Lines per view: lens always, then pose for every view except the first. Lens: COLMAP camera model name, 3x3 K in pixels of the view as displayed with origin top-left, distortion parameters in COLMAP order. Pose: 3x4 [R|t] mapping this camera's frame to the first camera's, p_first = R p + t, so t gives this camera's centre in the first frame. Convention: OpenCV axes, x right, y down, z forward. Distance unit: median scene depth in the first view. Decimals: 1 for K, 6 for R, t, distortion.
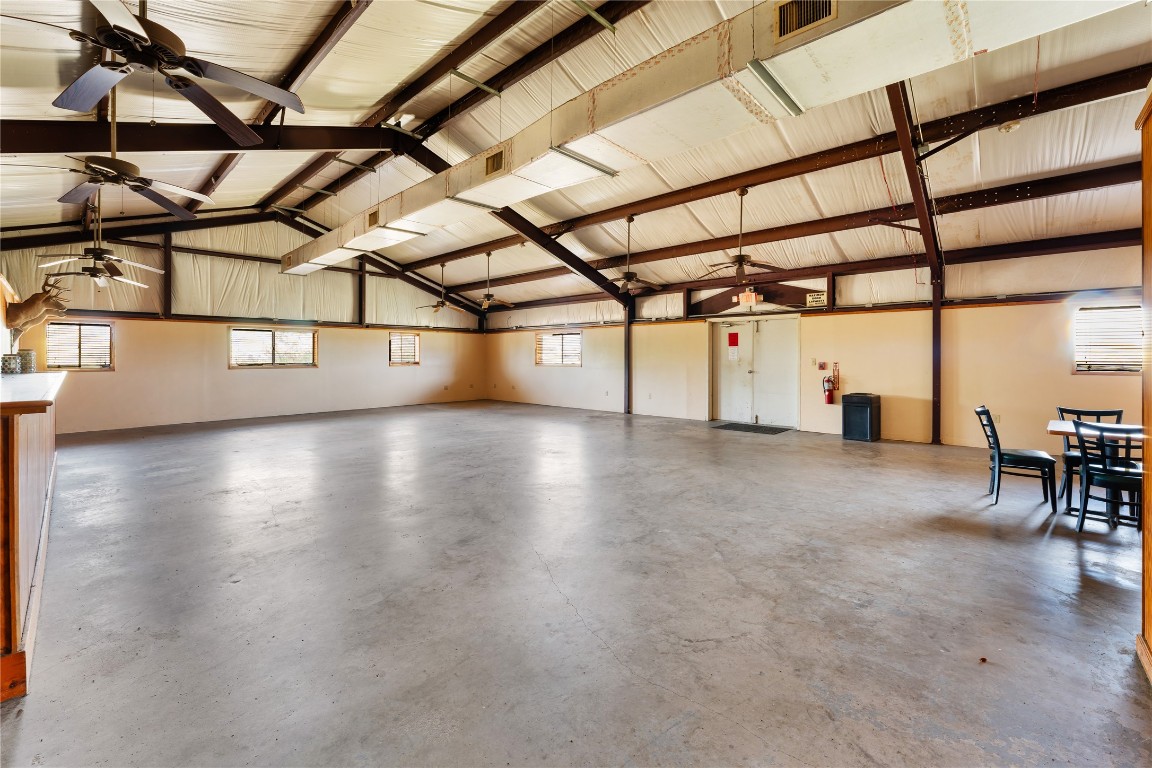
lens RADIAL K [[470.9, 0, 578.2], [0, 470.9, 361.5], [0, 0, 1]] dist [-0.007262, 0.000485]
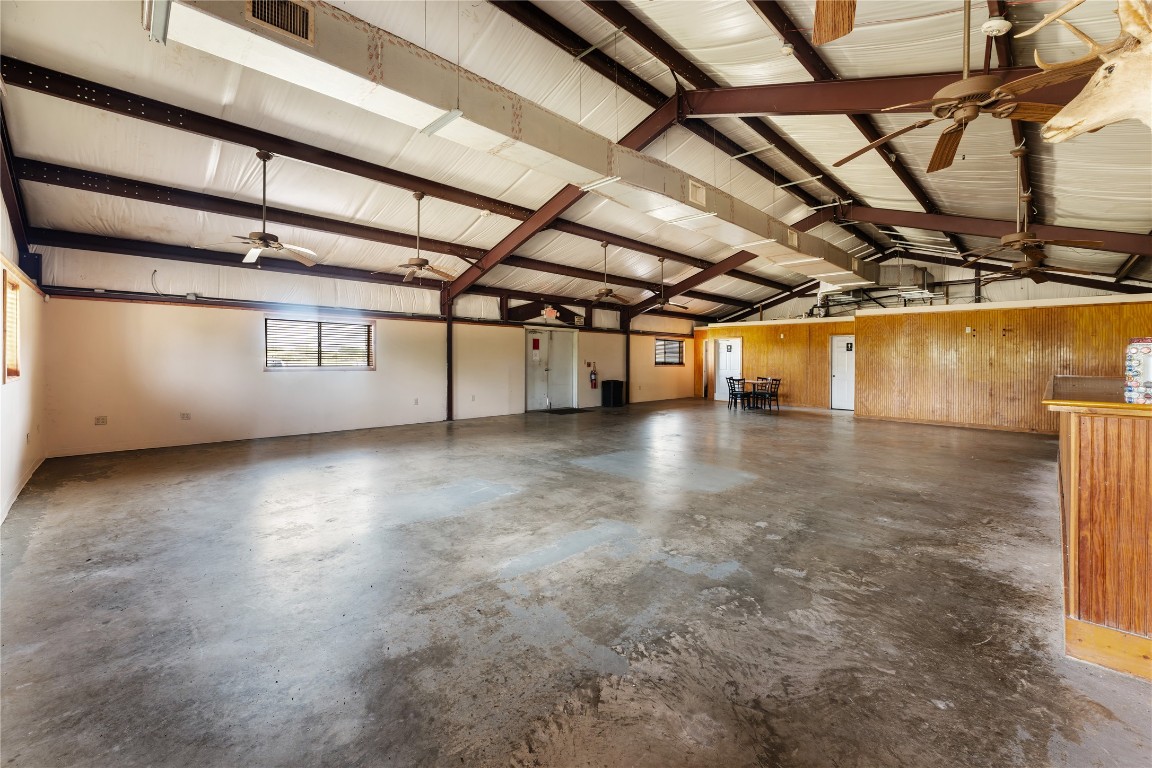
lens RADIAL K [[470.9, 0, 578.2], [0, 470.9, 361.5], [0, 0, 1]] dist [-0.007262, 0.000485]
pose [[0.058124, -0.004068, 0.998301, -0.892686], [-0.001120, 0.999991, 0.004140, -0.005800], [-0.998309, -0.001359, 0.058119, 0.809670]]
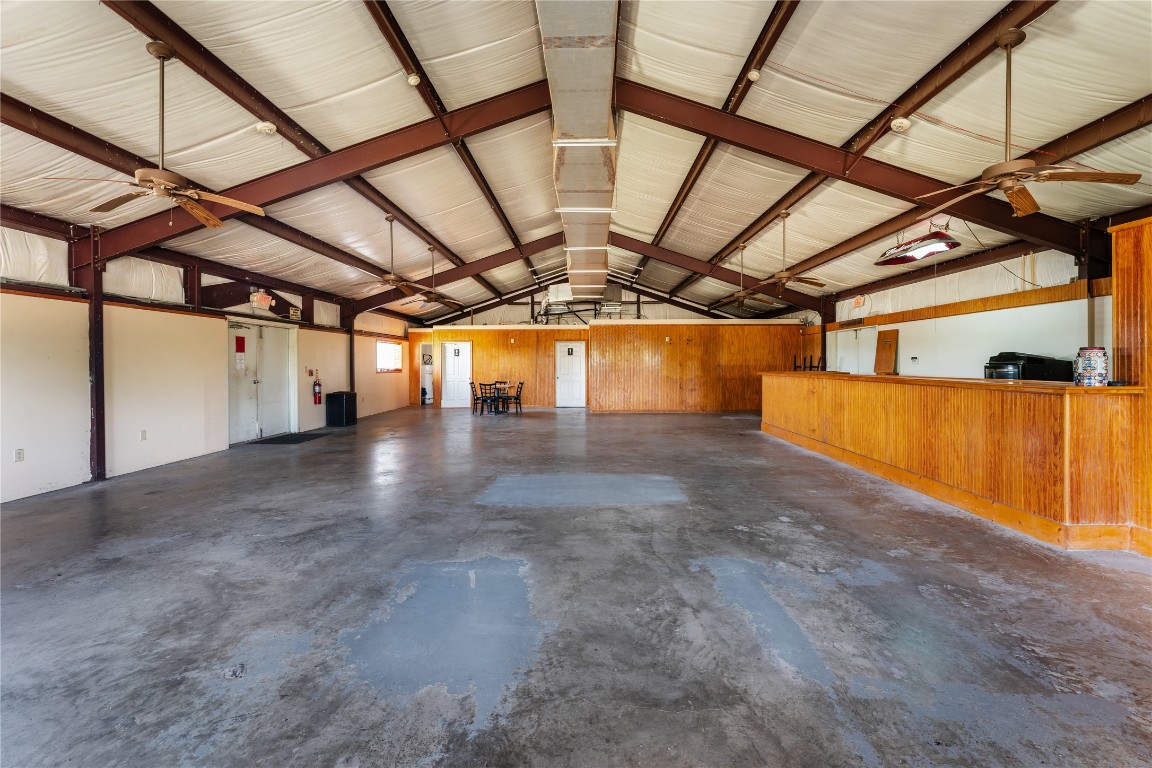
lens RADIAL K [[470.9, 0, 578.2], [0, 470.9, 361.5], [0, 0, 1]] dist [-0.007262, 0.000485]
pose [[-0.656115, 0.009214, 0.754605, -0.684282], [0.011754, 0.999929, -0.001990, -0.007384], [-0.754569, 0.007563, -0.656177, 1.084264]]
